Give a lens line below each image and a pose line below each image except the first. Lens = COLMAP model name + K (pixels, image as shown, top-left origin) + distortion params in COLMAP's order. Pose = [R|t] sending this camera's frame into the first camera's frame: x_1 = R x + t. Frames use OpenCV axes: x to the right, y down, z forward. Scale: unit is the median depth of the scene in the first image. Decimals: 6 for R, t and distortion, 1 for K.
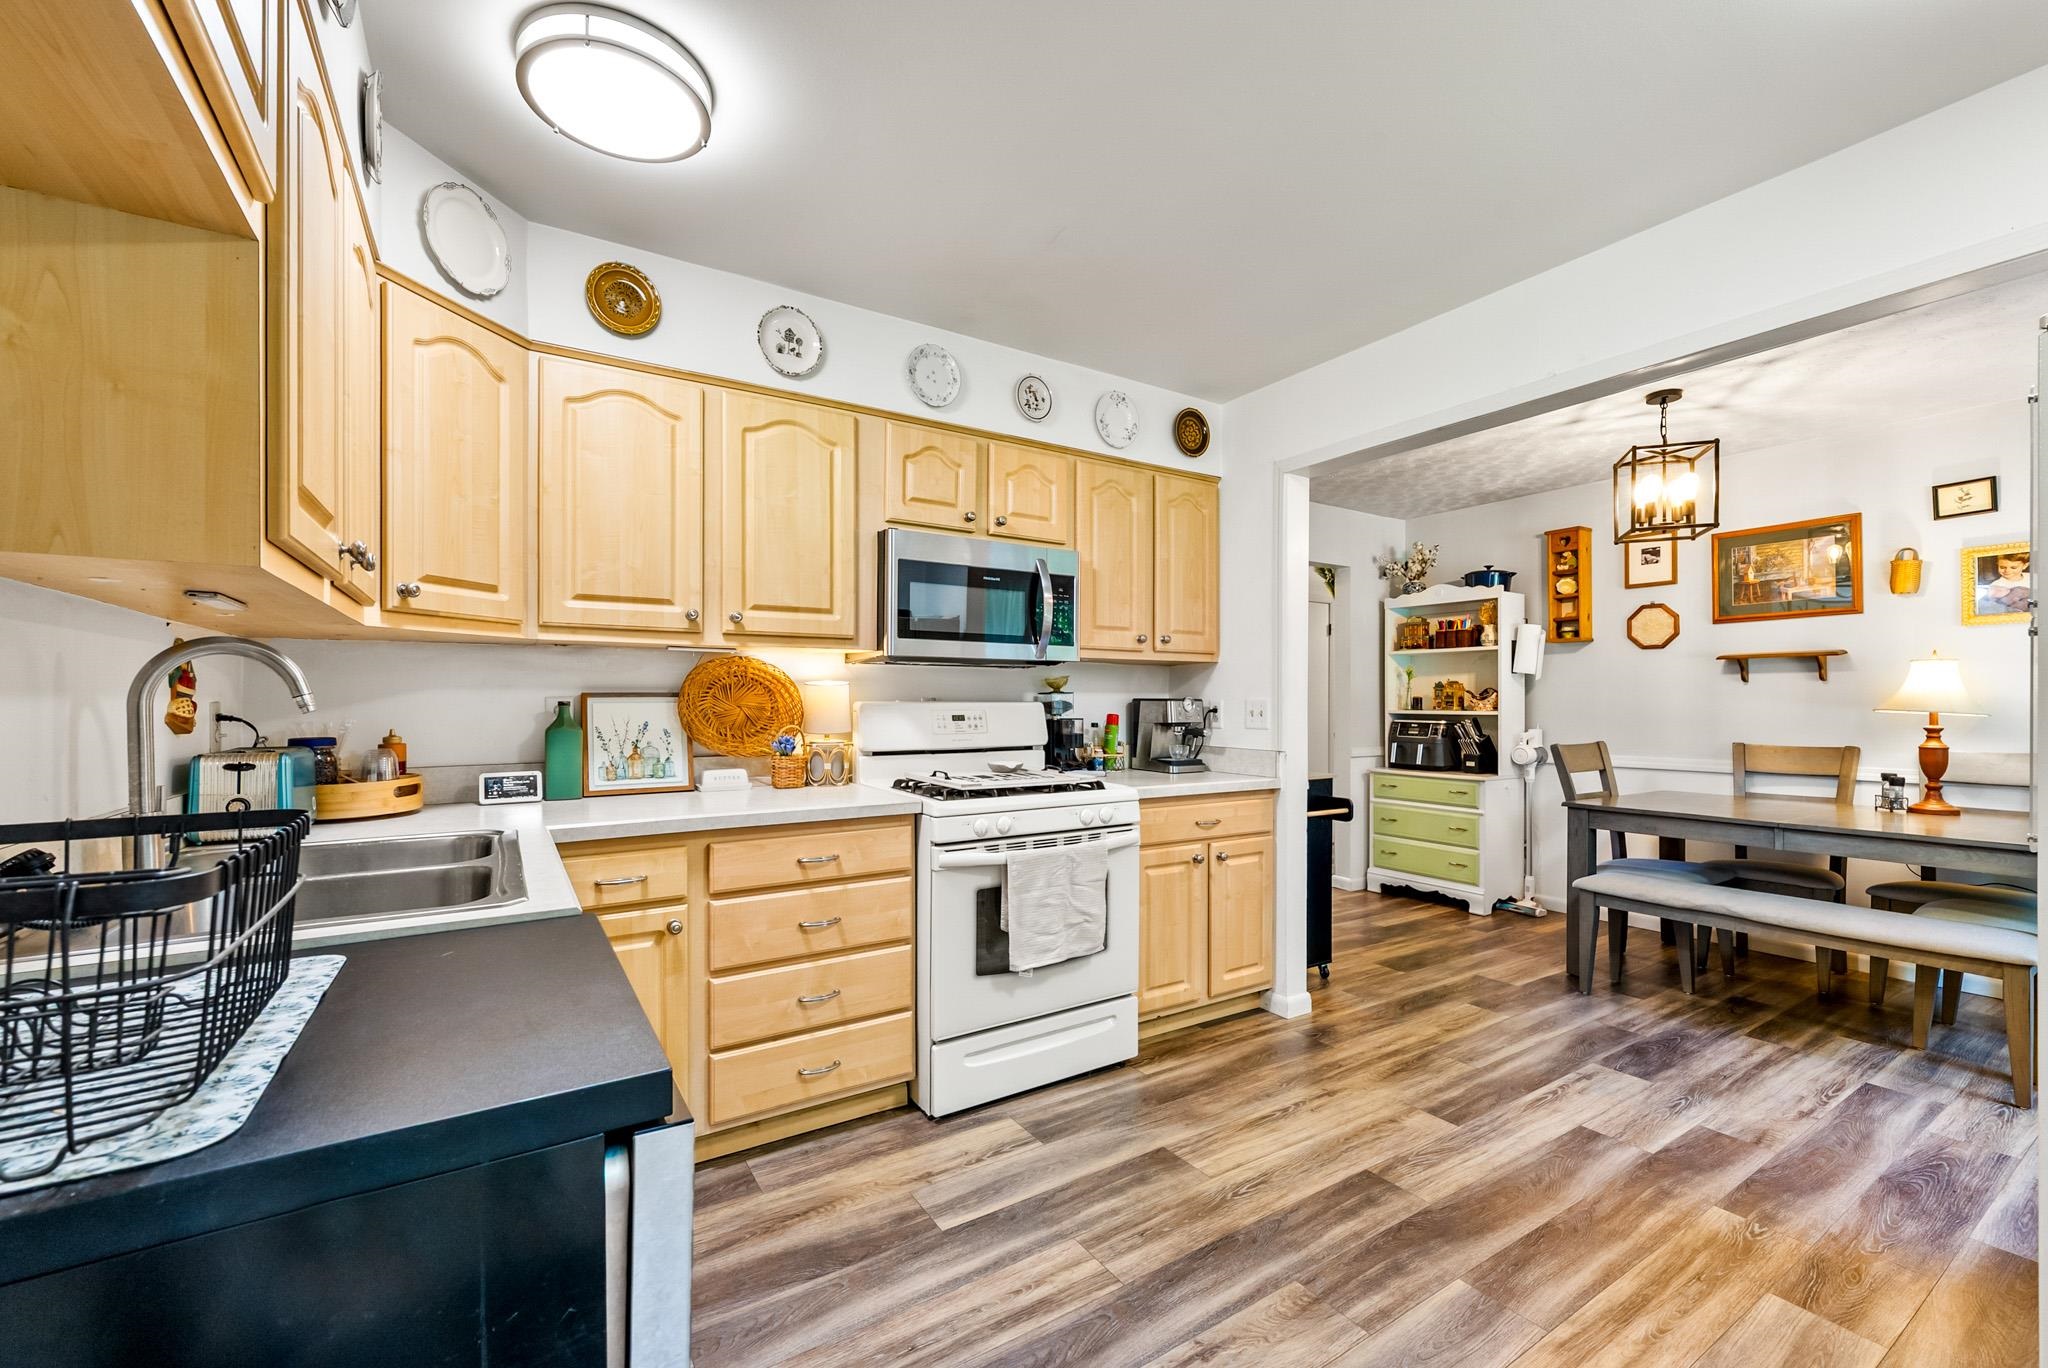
lens RADIAL K [[895.9, 0, 1015.3], [0, 895.9, 694.2], [0, 0, 1]] dist [0.000856, -0.000039]
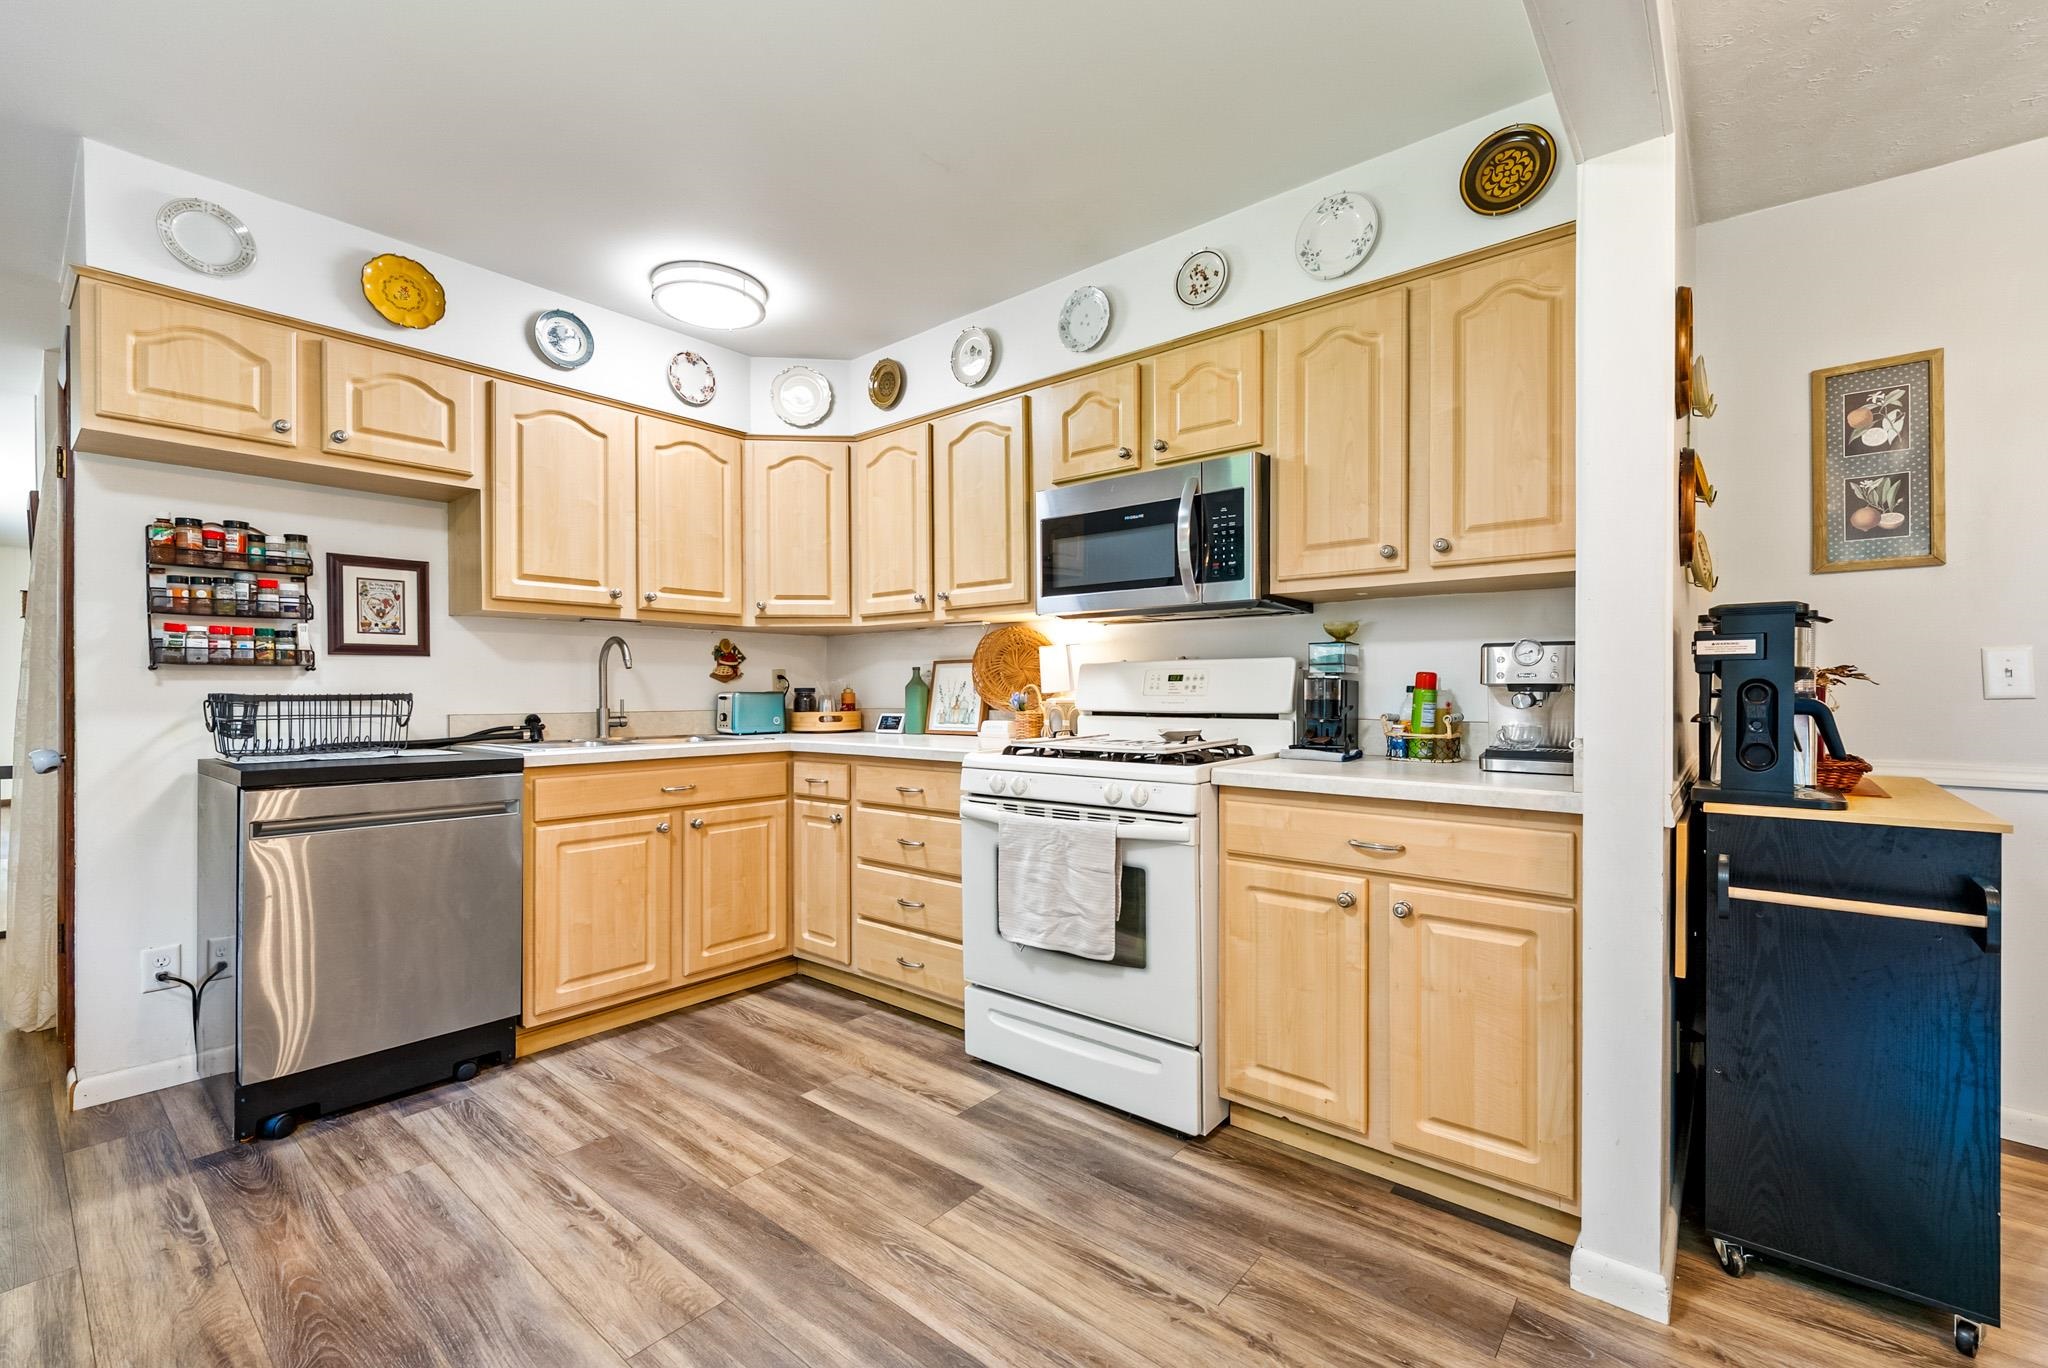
lens RADIAL K [[868.3, 0, 1034.6], [0, 868.3, 690.4], [0, 0, 1]] dist [0.001862, -0.000099]
pose [[0.277031, -0.004671, -0.960850, 0.931078], [0.005566, 0.999979, -0.003256, 0.052877], [0.960845, -0.004446, 0.277051, 0.815047]]
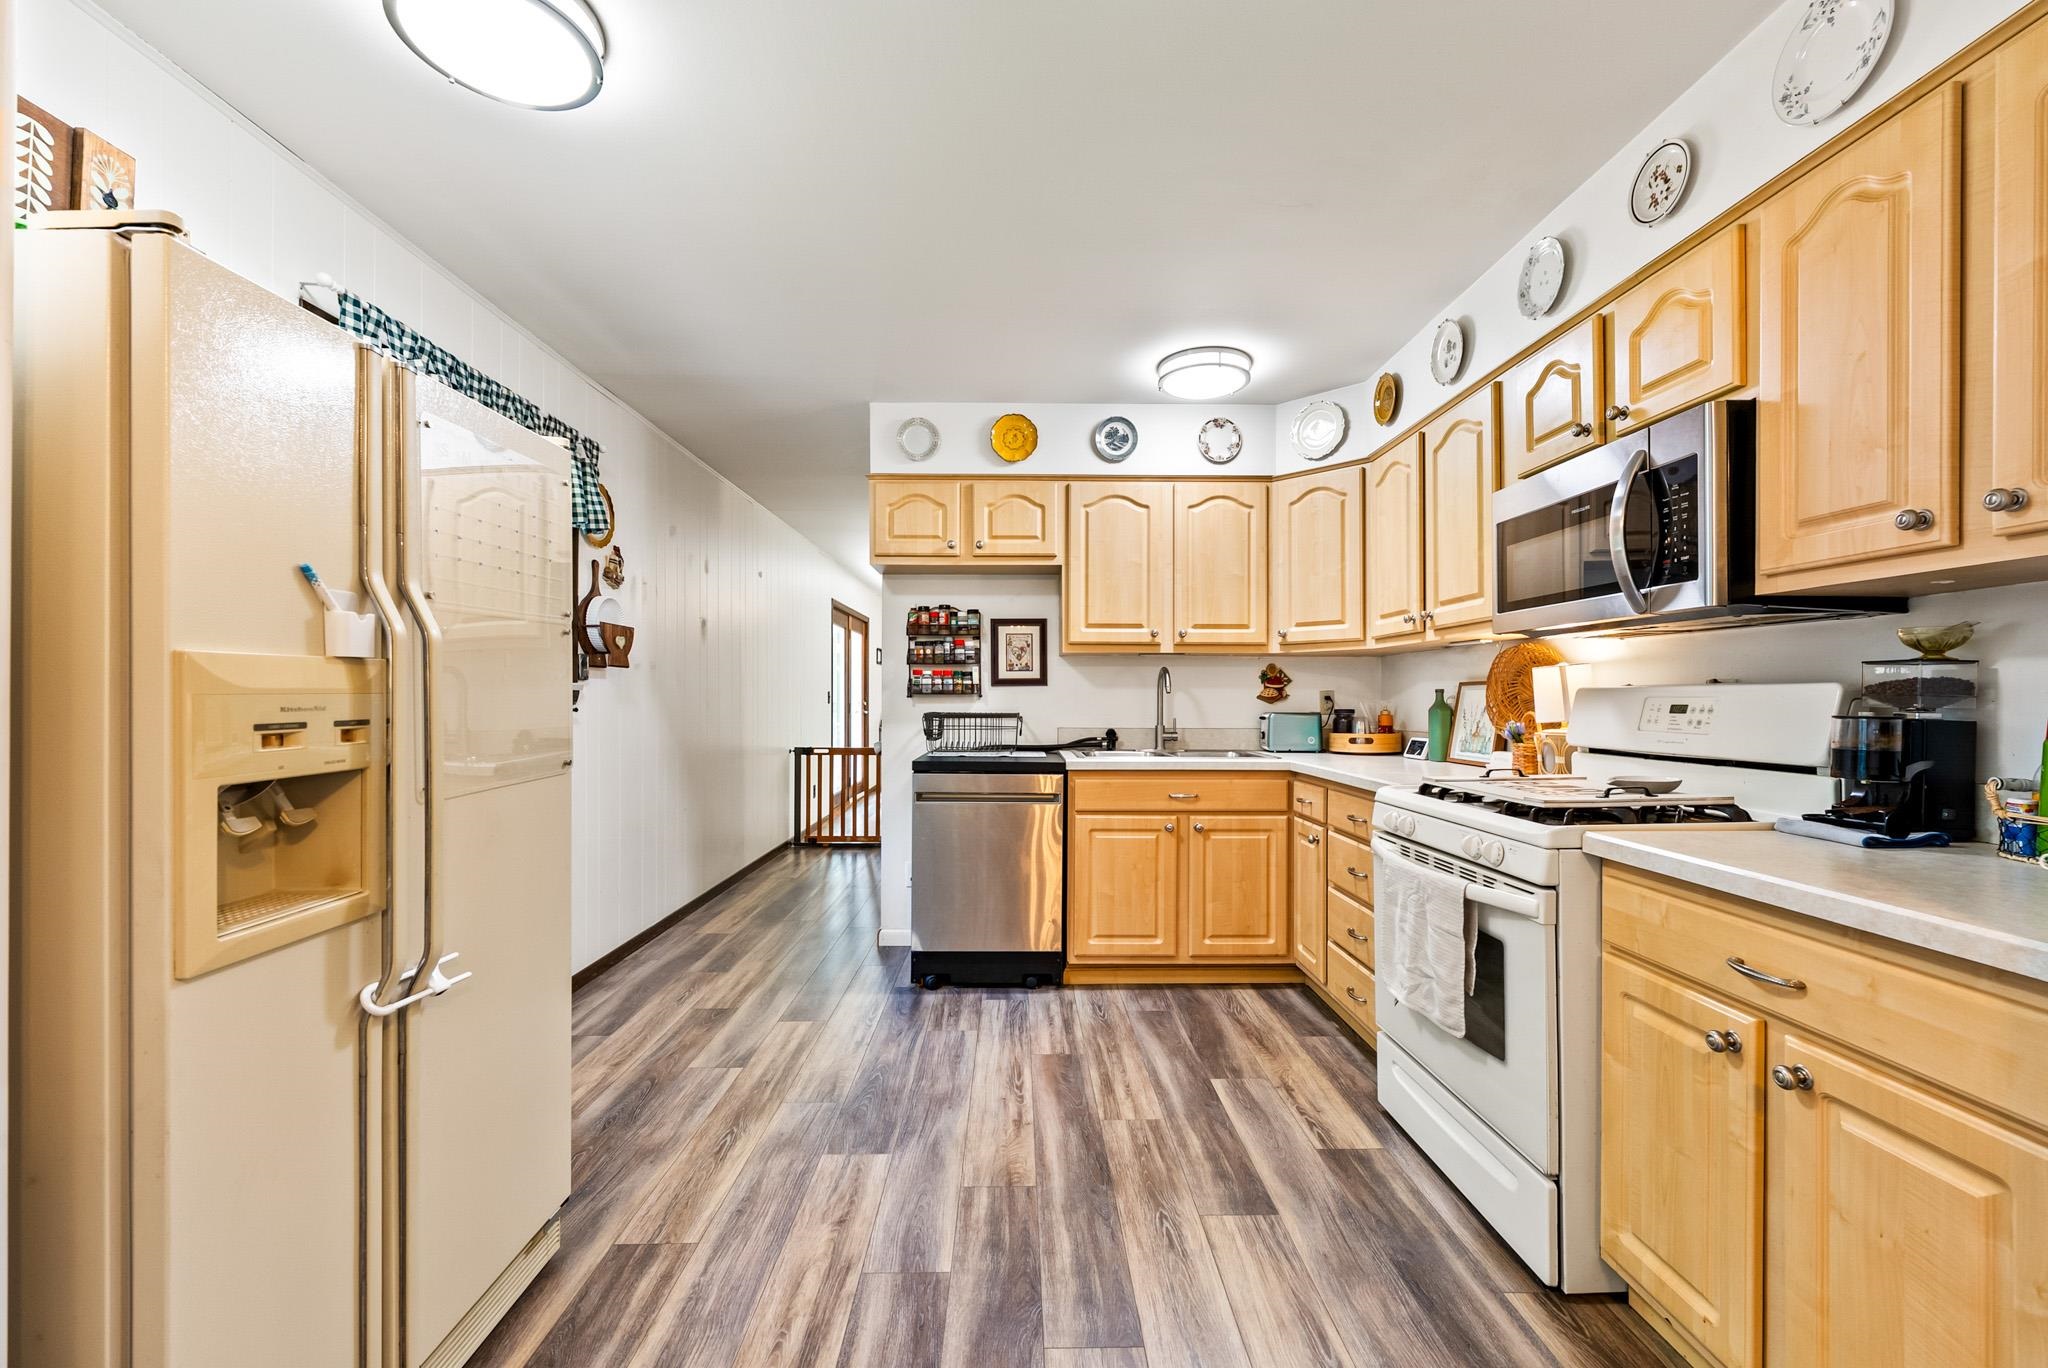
lens RADIAL K [[855.6, 0, 1012.1], [0, 855.6, 692.5], [0, 0, 1]] dist [0.000630, -0.000096]
pose [[-0.565602, -0.008941, -0.824630, 0.953977], [-0.000742, 0.999946, -0.010334, 0.027372], [0.824678, -0.005233, -0.565579, 1.231574]]
